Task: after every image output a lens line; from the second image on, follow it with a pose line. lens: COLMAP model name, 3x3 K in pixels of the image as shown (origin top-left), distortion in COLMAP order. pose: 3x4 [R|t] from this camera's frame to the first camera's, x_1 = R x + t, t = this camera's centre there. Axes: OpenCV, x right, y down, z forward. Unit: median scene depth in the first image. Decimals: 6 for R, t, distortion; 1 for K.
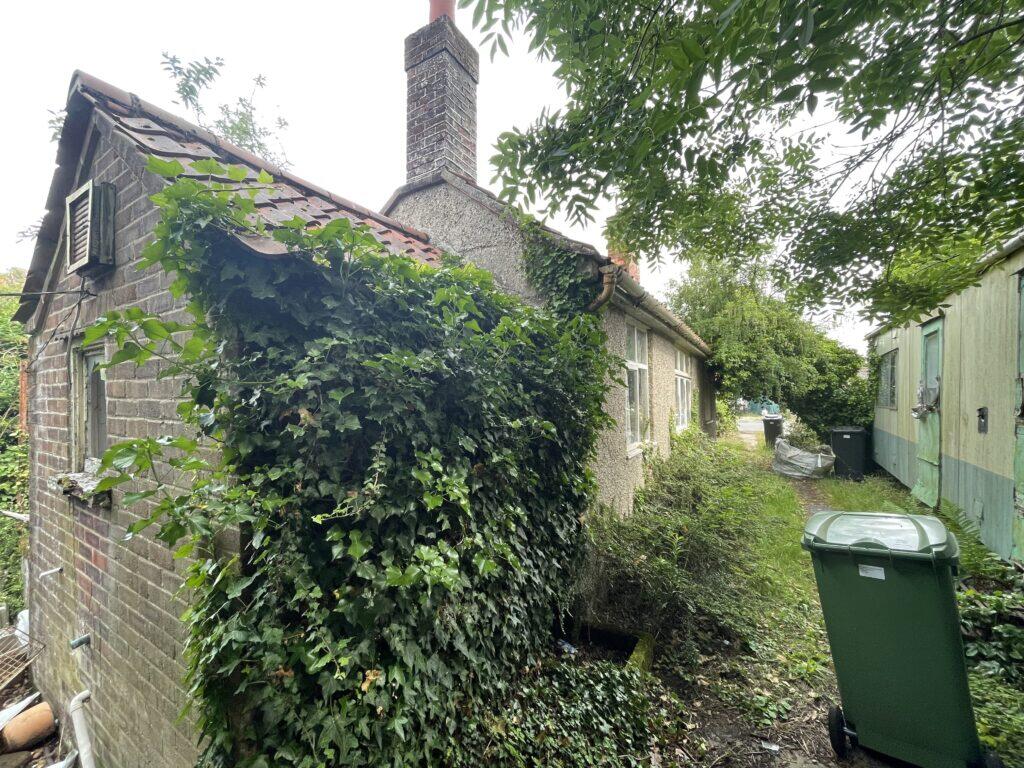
lens RADIAL K [[412.8, 0, 511.4], [0, 412.8, 387.4], [0, 0, 1]] dist [0.000687, -0.000041]
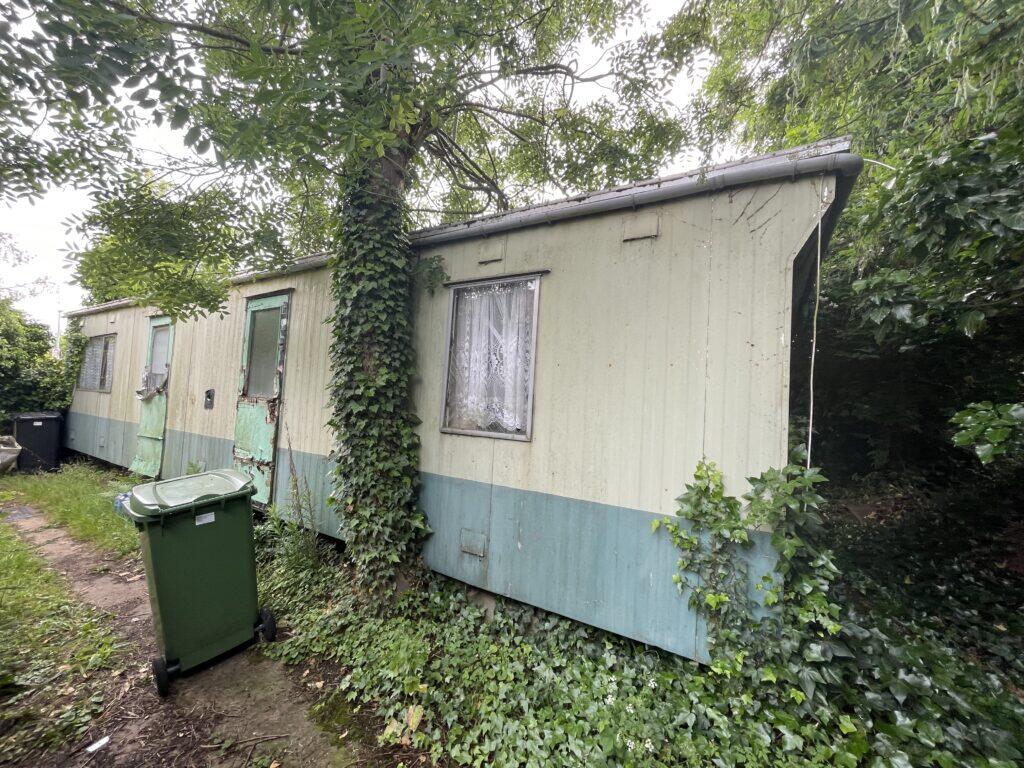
lens RADIAL K [[412.8, 0, 511.6], [0, 412.8, 381.1], [0, 0, 1]] dist [0.000687, -0.000041]
pose [[-0.042069, 0.036443, 0.998450, -0.168593], [-0.053733, 0.997806, -0.038683, 0.014930], [-0.997669, -0.055277, -0.040018, 0.066393]]
